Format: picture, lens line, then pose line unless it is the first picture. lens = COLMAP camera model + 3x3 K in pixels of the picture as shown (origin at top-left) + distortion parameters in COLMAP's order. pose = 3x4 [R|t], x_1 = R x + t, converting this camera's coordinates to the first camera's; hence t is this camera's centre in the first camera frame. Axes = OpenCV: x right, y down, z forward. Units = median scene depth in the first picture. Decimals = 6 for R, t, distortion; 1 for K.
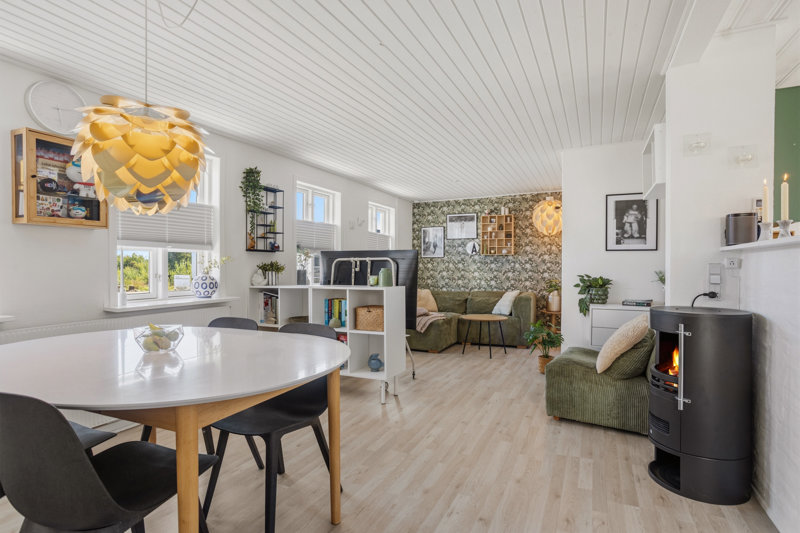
lens RADIAL K [[427.2, 0, 408.7], [0, 427.2, 266.4], [0, 0, 1]] dist [-0.030625, -0.000232]
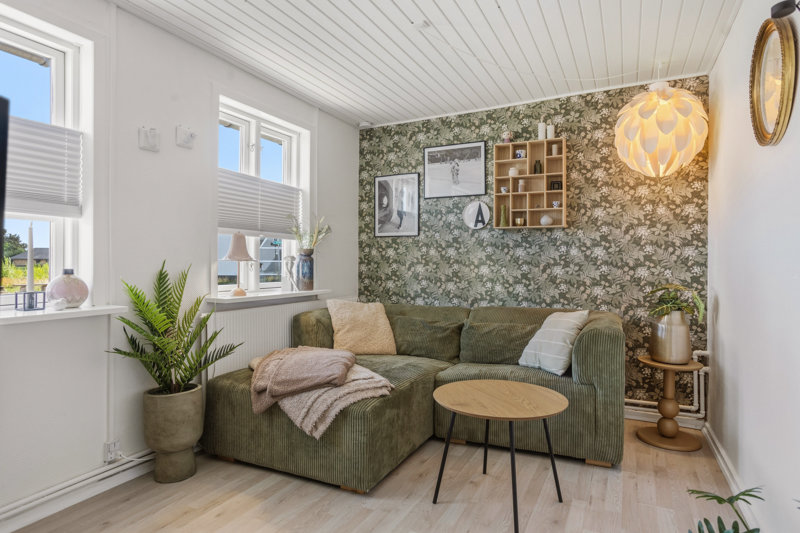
lens RADIAL K [[456.4, 0, 402.1], [0, 456.4, 262.0], [0, 0, 1]] dist [-0.061935, 0.054827]
pose [[0.998858, 0.001430, -0.047749, 0.098398], [-0.001323, 0.999997, 0.002283, 0.008776], [0.047752, -0.002217, 0.998857, 0.528576]]
